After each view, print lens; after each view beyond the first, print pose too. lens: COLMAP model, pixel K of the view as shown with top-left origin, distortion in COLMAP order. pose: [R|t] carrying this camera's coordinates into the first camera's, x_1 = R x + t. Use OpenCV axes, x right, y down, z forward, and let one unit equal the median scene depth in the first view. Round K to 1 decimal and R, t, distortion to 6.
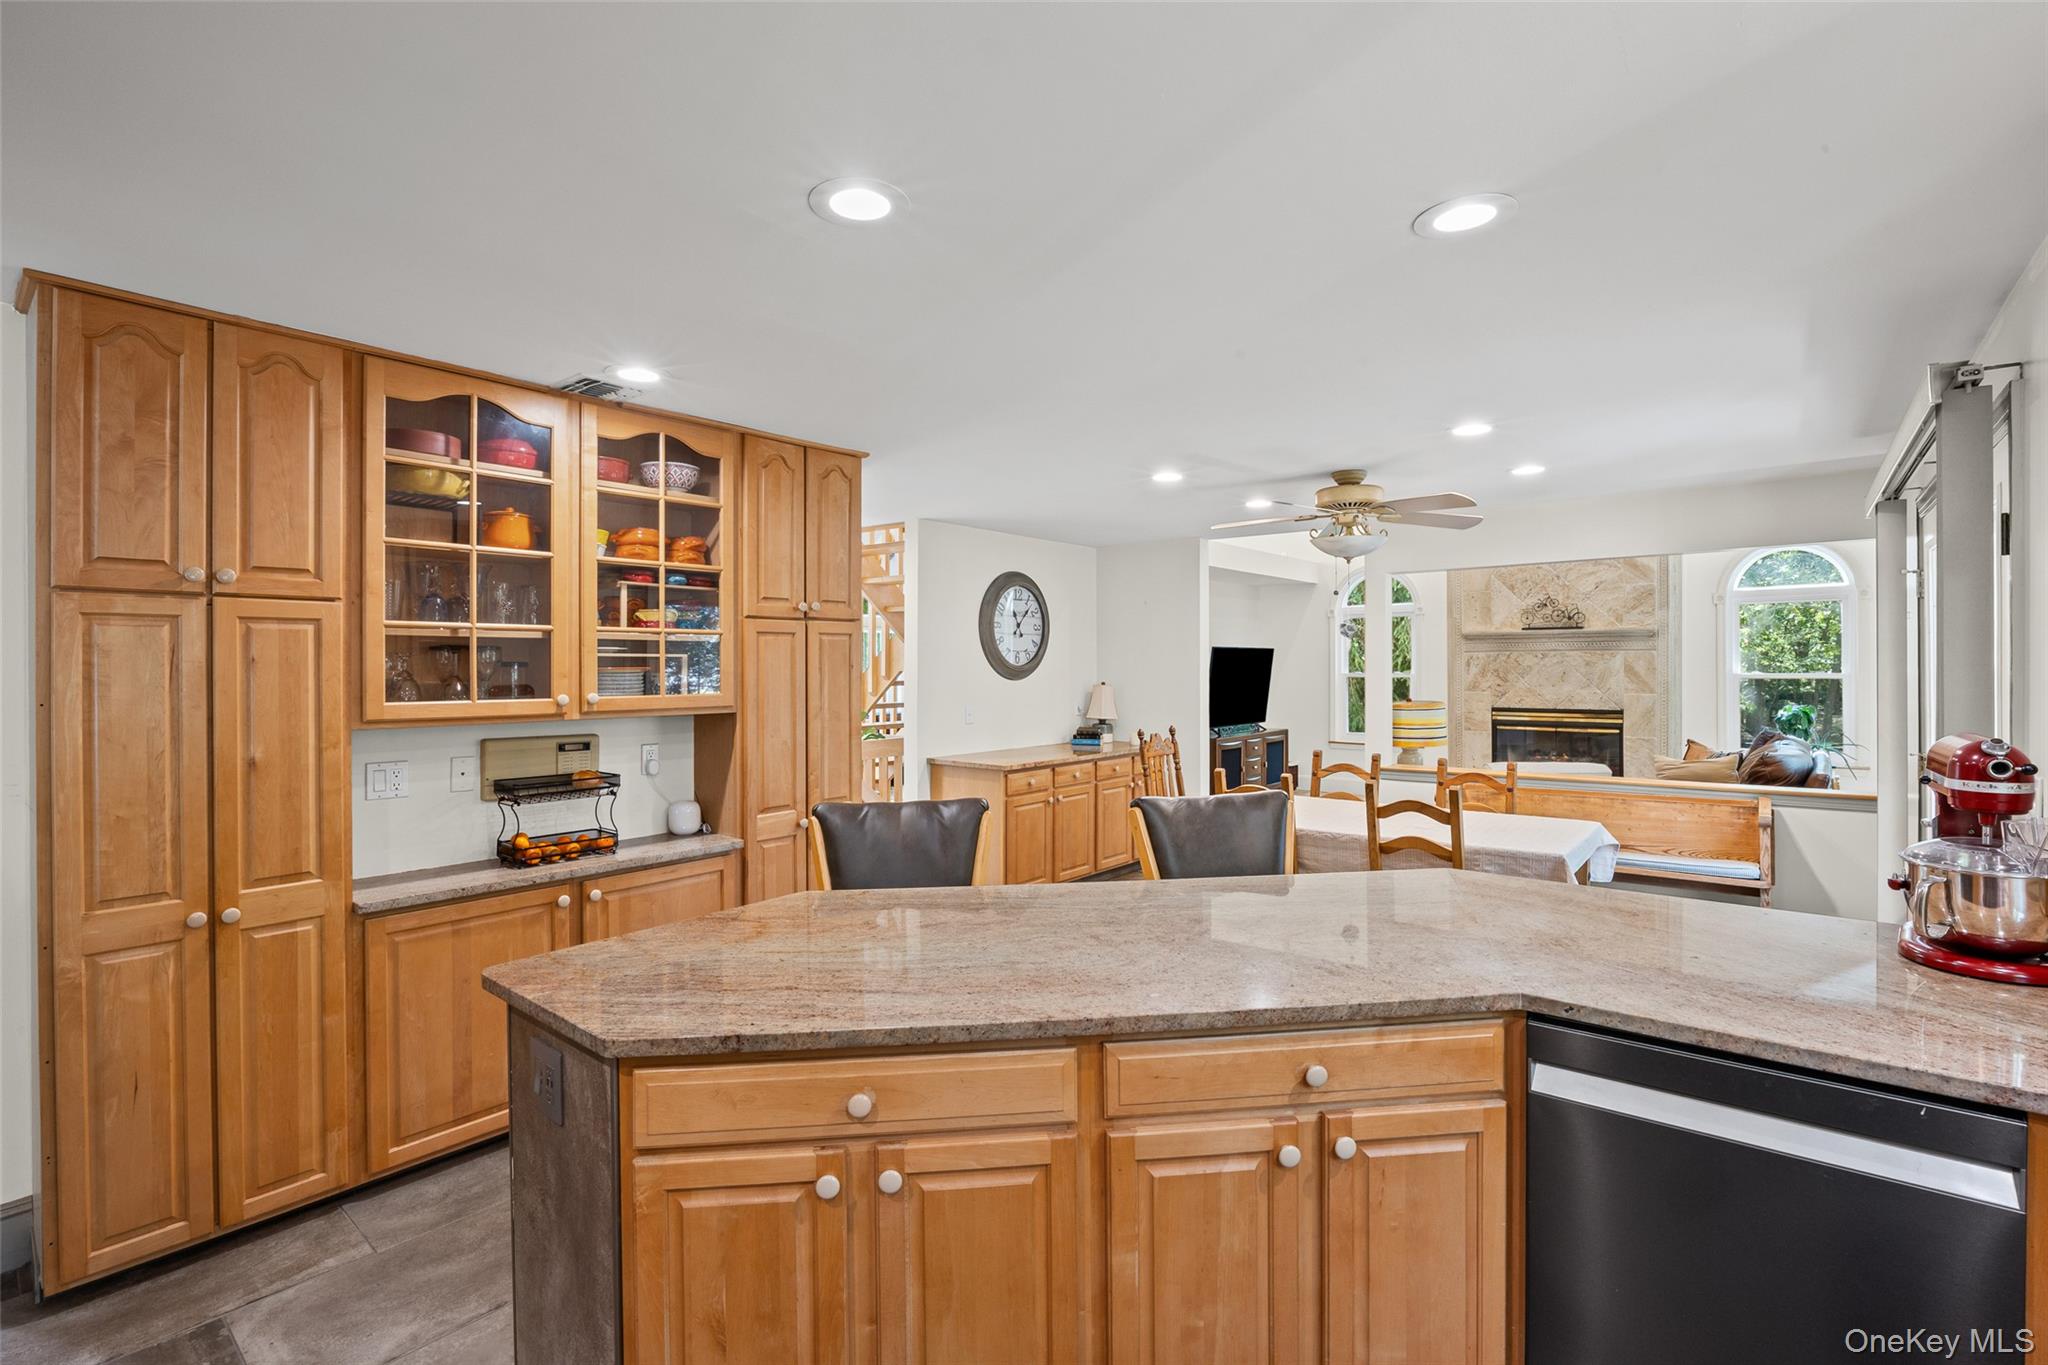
lens RADIAL K [[944.2, 0, 1022.7], [0, 944.2, 674.3], [0, 0, 1]] dist [-0.000783, -0.000110]
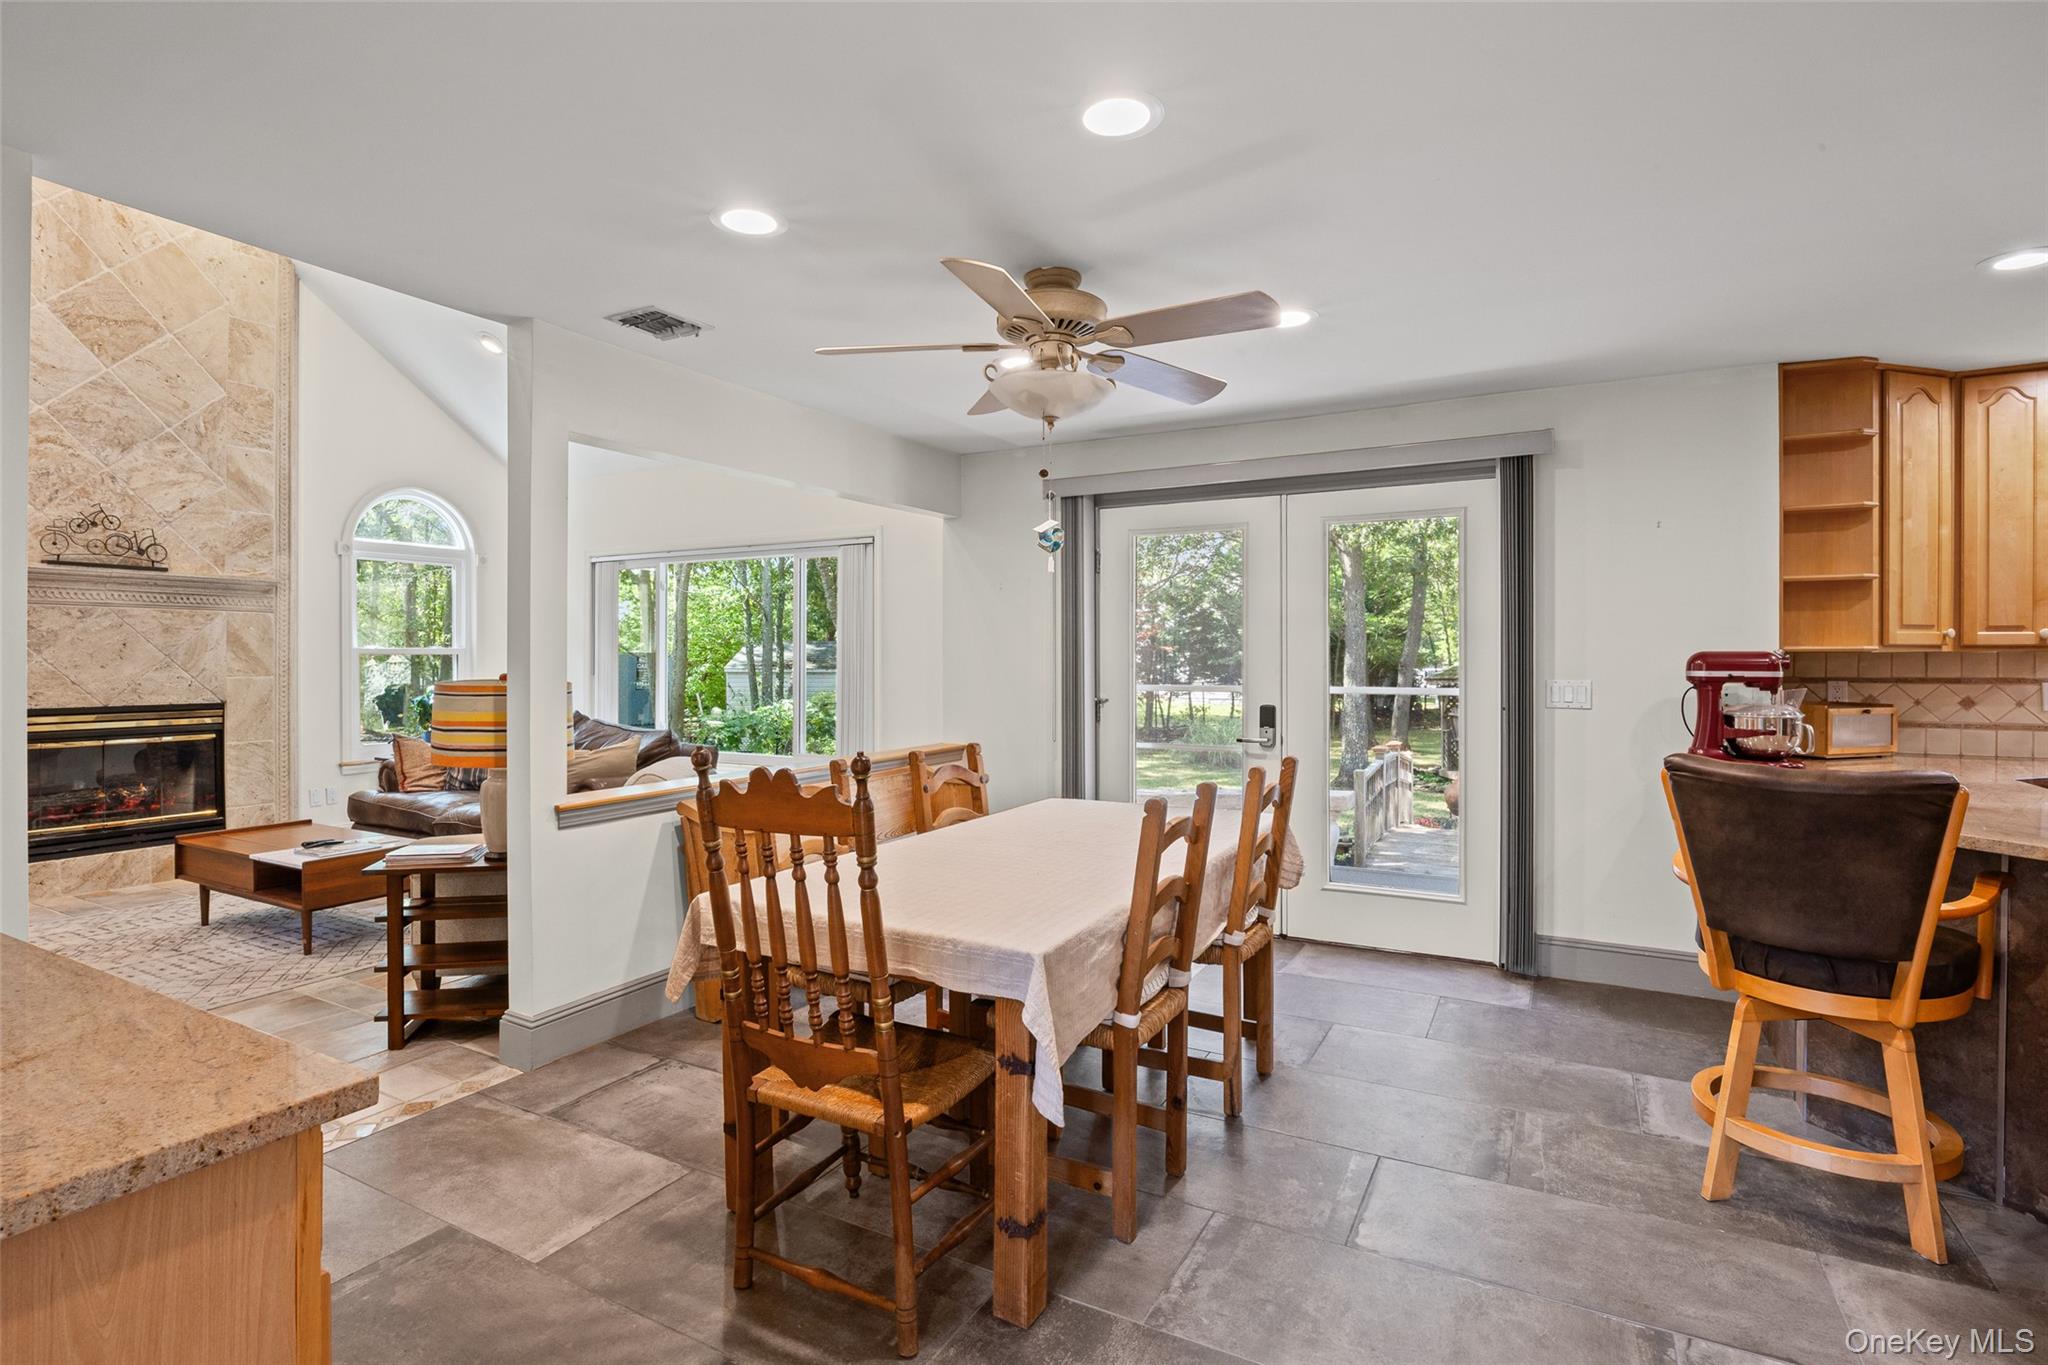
lens RADIAL K [[1043.5, 0, 1025.1], [0, 1043.5, 672.3], [0, 0, 1]] dist [-0.002389, -0.000021]
pose [[-0.177384, -0.011581, 0.984074, -0.167664], [0.004507, 0.999911, 0.012580, 0.010675], [-0.984131, 0.006667, -0.177316, 0.581815]]
